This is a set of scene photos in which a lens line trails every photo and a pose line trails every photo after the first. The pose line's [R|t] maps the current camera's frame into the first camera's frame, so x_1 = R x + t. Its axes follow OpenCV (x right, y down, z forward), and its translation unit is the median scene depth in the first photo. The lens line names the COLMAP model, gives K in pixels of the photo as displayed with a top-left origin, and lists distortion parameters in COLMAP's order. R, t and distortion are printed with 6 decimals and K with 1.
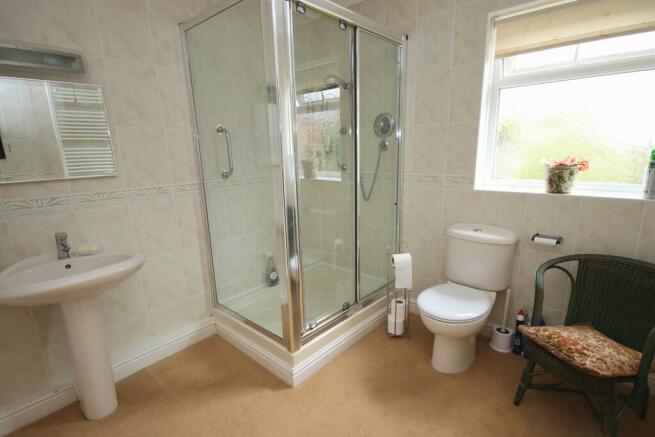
lens RADIAL K [[327.7, 0, 327.5], [0, 327.7, 218.5], [0, 0, 1]] dist [0.000464, 0.000068]
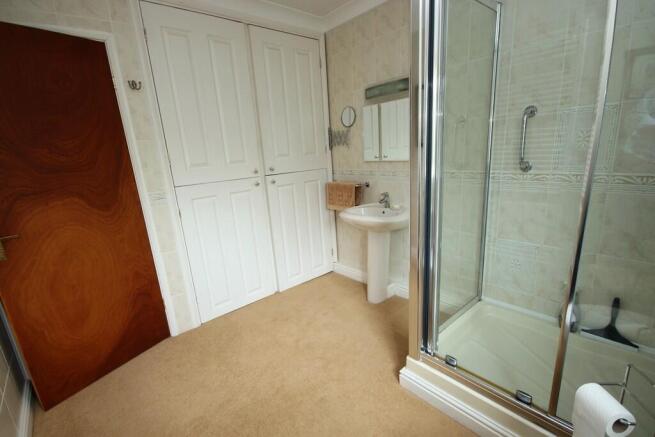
lens RADIAL K [[301.7, 0, 327.5], [0, 301.7, 218.5], [0, 0, 1]] dist [0.000883, 0.000029]
pose [[-0.113326, 0.256813, -0.959794, 0.632752], [-0.157555, 0.949149, 0.272568, -0.171931], [0.980986, 0.182109, -0.067101, 0.694707]]
